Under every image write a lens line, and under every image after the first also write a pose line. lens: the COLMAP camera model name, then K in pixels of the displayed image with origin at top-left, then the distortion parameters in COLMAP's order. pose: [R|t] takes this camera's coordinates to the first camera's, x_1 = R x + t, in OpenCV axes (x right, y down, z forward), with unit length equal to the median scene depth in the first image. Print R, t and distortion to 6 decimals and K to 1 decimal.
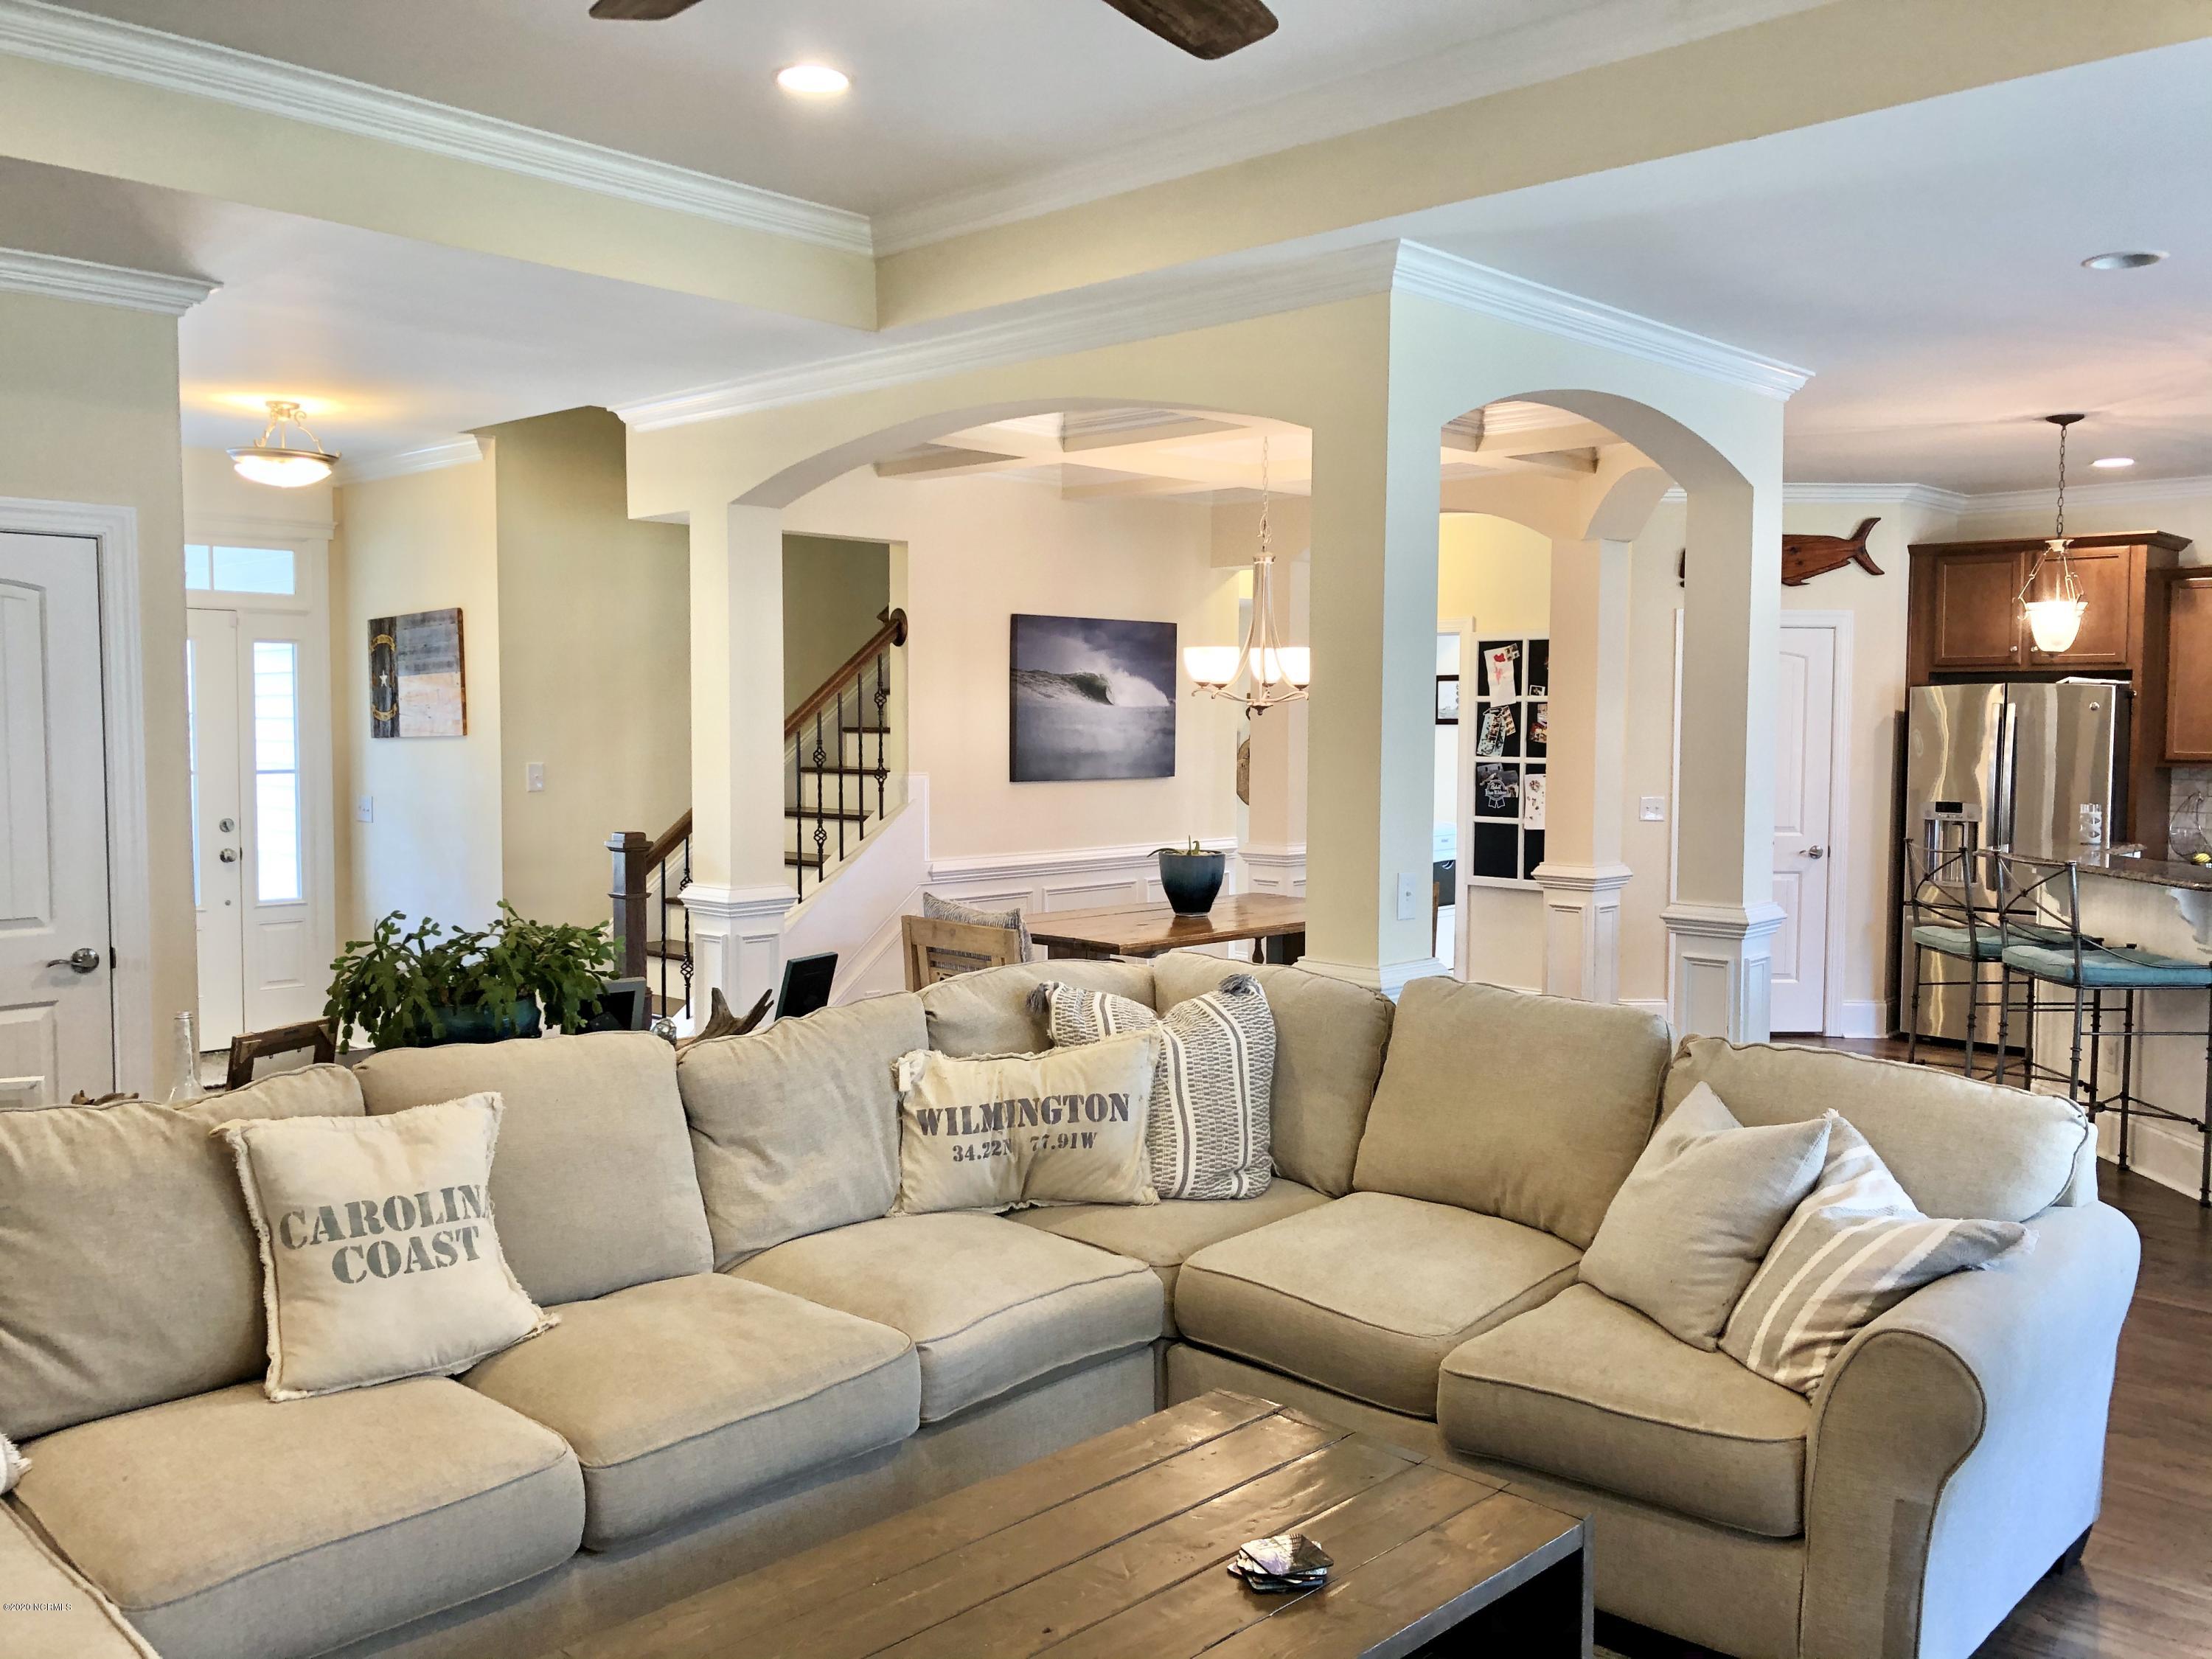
lens RADIAL K [[1812.7, 0, 1100.7], [0, 1812.7, 827.3], [0, 0, 1]] dist [0.060941, -0.086749]
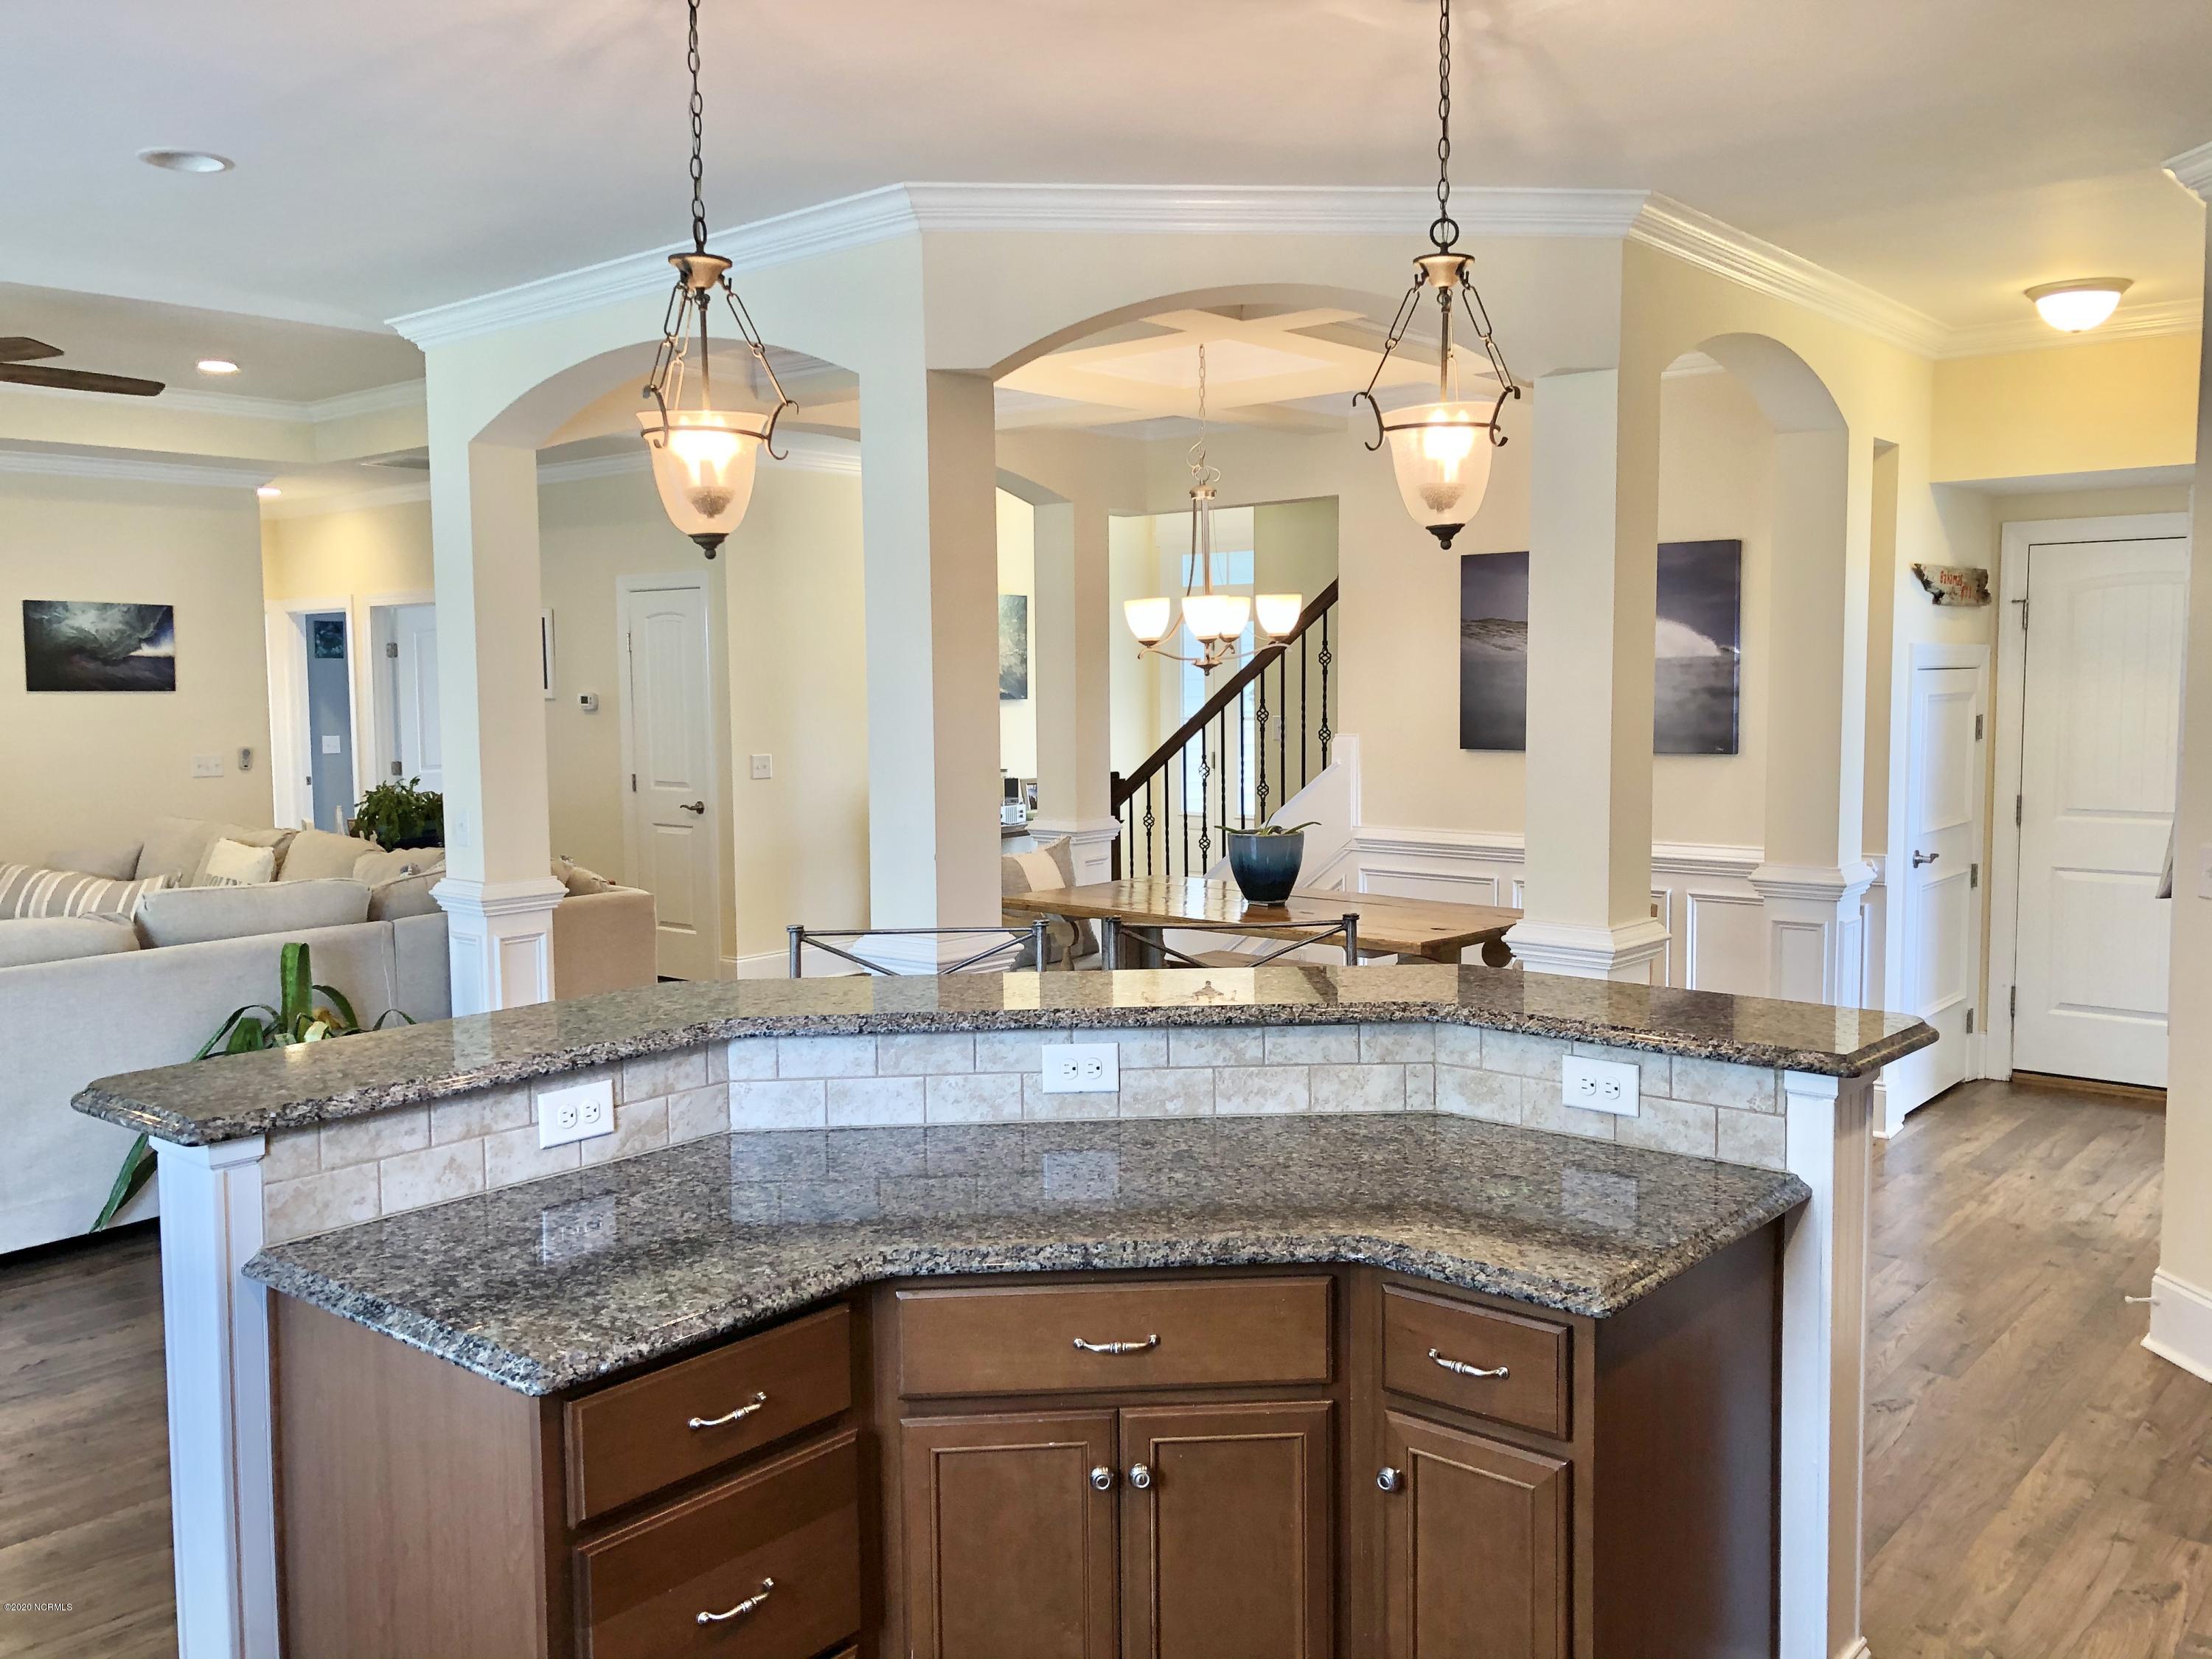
lens RADIAL K [[1812.7, 0, 1100.2], [0, 1812.7, 837.4], [0, 0, 1]] dist [0.060941, -0.086749]
pose [[0.062916, 0.089994, -0.993953, 1.610736], [-0.050112, 0.994955, 0.086912, -0.098561], [0.996760, 0.044341, 0.067108, 1.518915]]
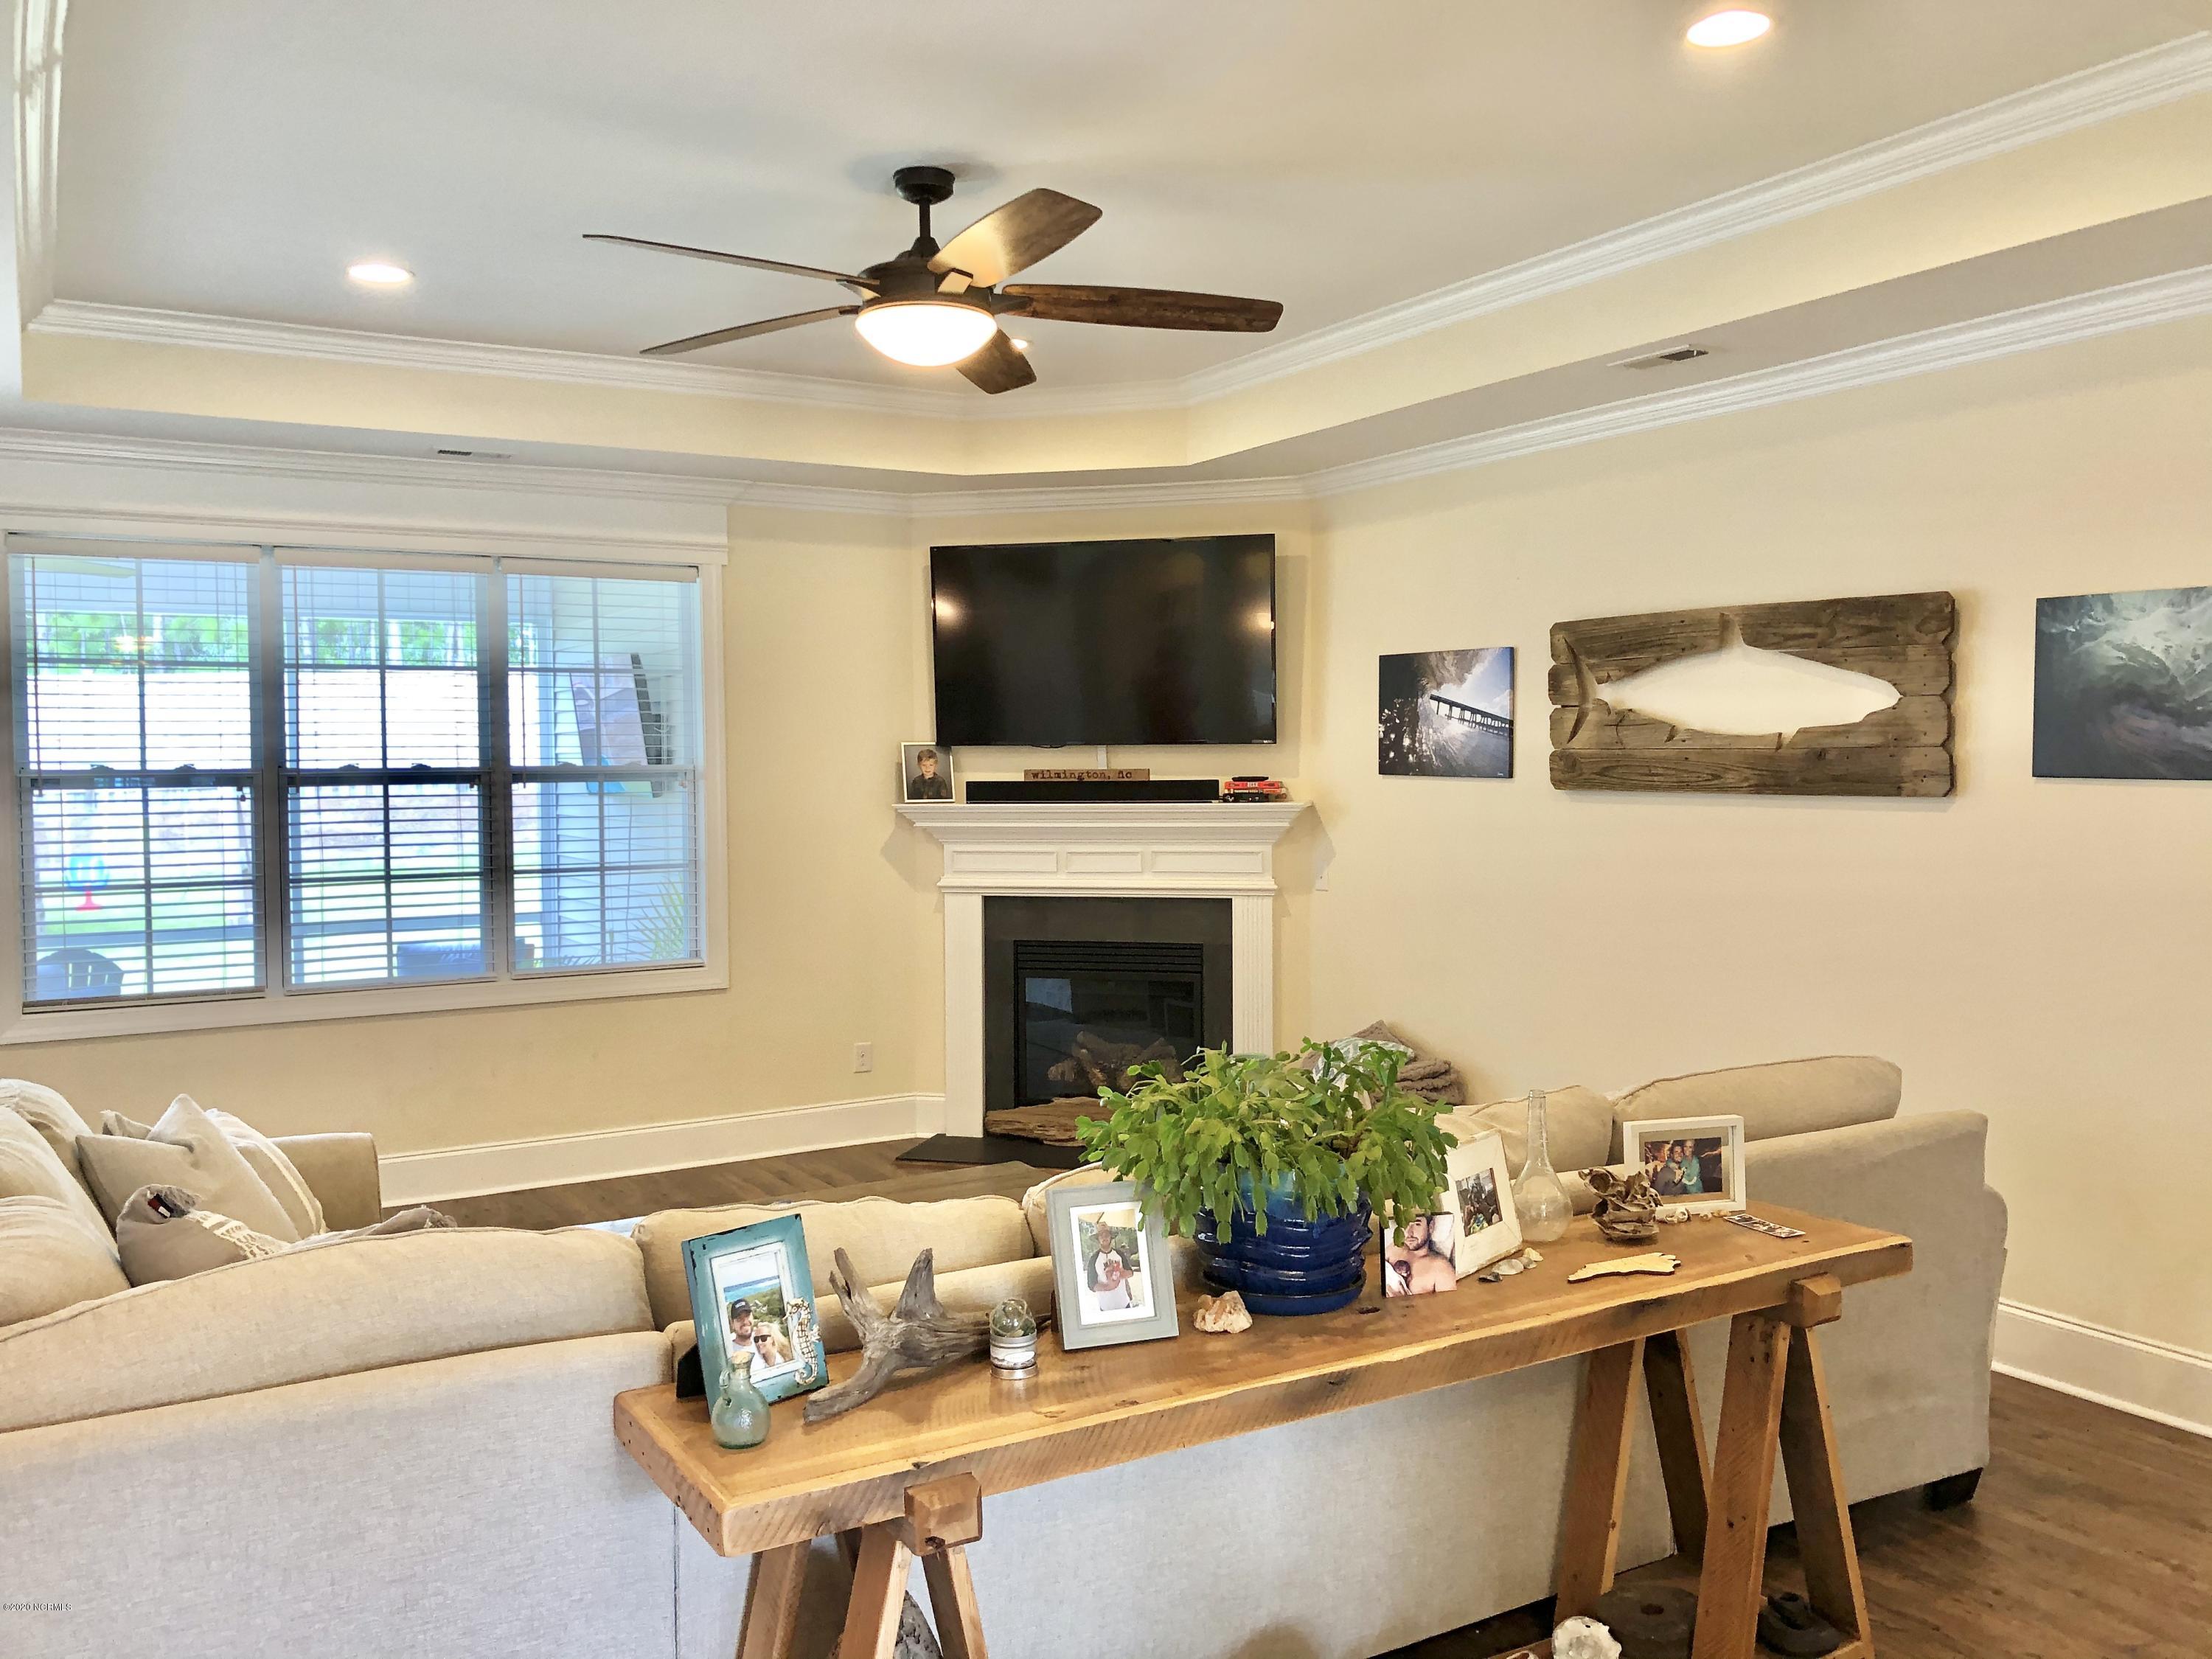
lens RADIAL K [[1812.7, 0, 1107.1], [0, 1812.7, 837.3], [0, 0, 1]] dist [0.060941, -0.086749]
pose [[-0.962880, -0.005562, 0.269871, -0.458225], [0.022410, 0.994689, 0.100458, -0.106254], [-0.268997, 0.102777, -0.957642, 1.601376]]
